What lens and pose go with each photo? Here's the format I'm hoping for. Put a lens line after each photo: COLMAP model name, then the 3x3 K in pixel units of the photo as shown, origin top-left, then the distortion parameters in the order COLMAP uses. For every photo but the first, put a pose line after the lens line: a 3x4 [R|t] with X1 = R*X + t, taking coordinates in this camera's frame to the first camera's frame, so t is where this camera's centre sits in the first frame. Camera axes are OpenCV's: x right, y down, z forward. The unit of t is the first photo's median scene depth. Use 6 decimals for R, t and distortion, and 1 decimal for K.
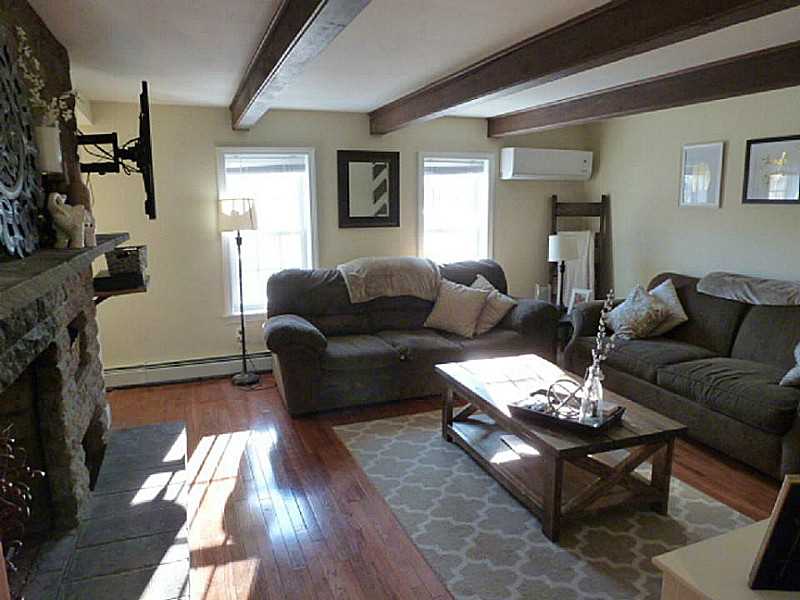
lens RADIAL K [[567.7, 0, 400.0], [0, 567.7, 300.0], [0, 0, 1]] dist [-0.077501, 0.030120]
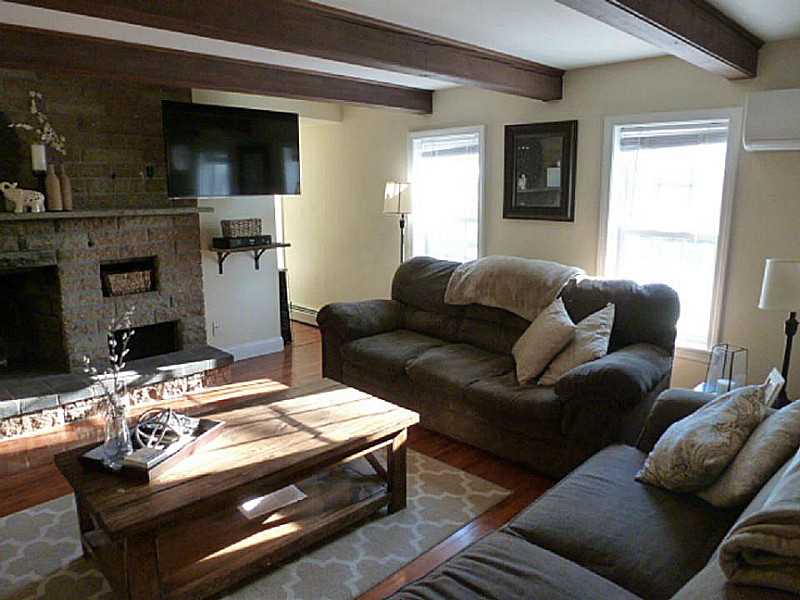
lens RADIAL K [[570.3, 0, 400.0], [0, 570.3, 300.0], [0, 0, 1]] dist [-0.057768, 0.019251]
pose [[0.429842, 0.183636, -0.884033, 0.622921], [-0.158907, 0.979202, 0.126140, -0.093412], [0.888811, 0.086258, 0.450083, 0.508054]]
